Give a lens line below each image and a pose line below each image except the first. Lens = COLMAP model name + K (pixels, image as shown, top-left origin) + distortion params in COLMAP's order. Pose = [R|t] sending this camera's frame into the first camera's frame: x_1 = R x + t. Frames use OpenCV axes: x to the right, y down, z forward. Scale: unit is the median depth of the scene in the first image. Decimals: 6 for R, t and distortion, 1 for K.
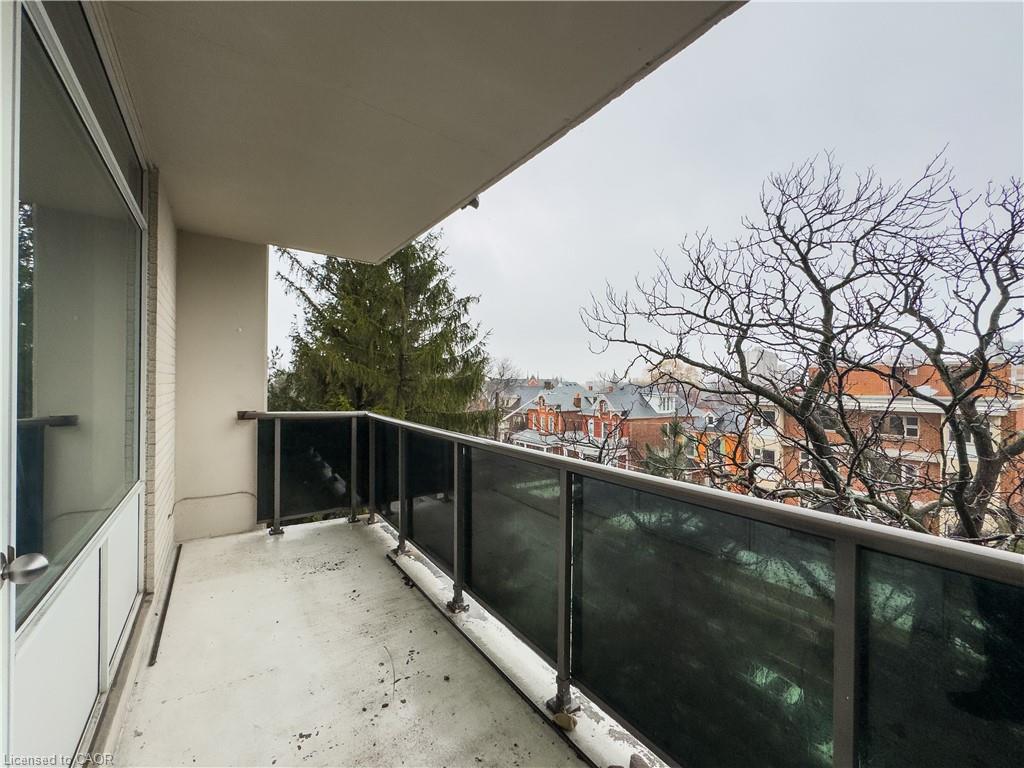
lens RADIAL K [[408.7, 0, 514.0], [0, 408.7, 381.0], [0, 0, 1]] dist [-0.002535, 0.000007]
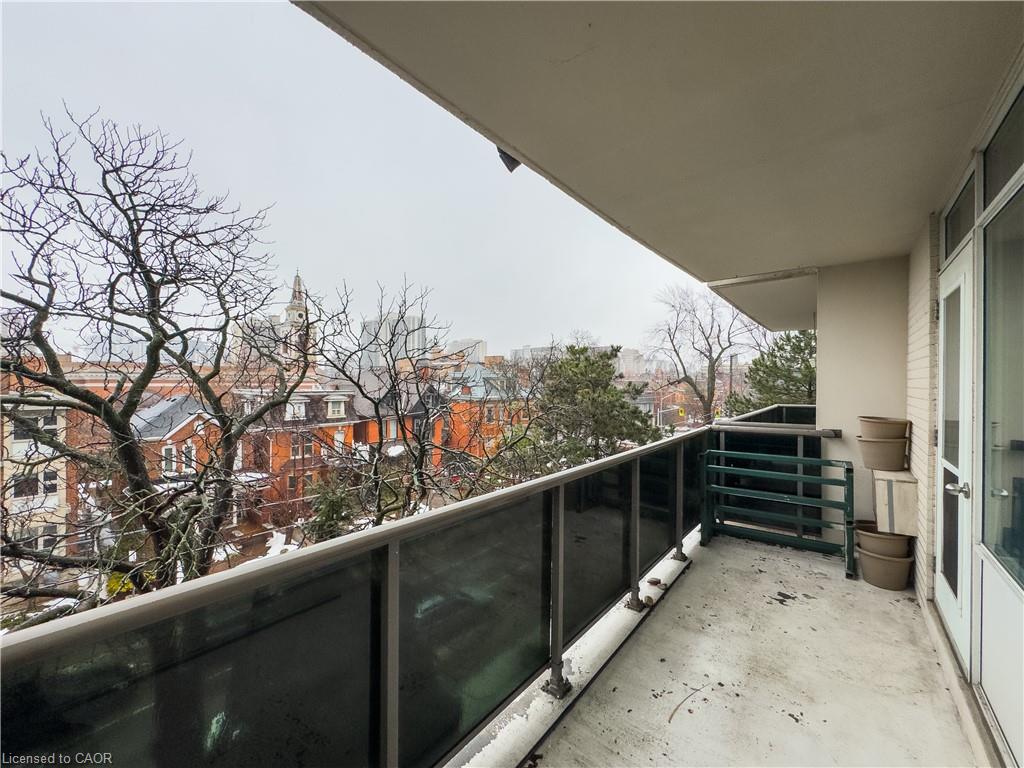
lens RADIAL K [[408.7, 0, 514.2], [0, 408.7, 385.0], [0, 0, 1]] dist [-0.002535, 0.000007]
pose [[-0.263581, -0.008310, 0.964601, -1.124855], [-0.004421, 0.999963, 0.007407, -0.057931], [-0.964627, -0.002312, -0.263608, 1.654148]]
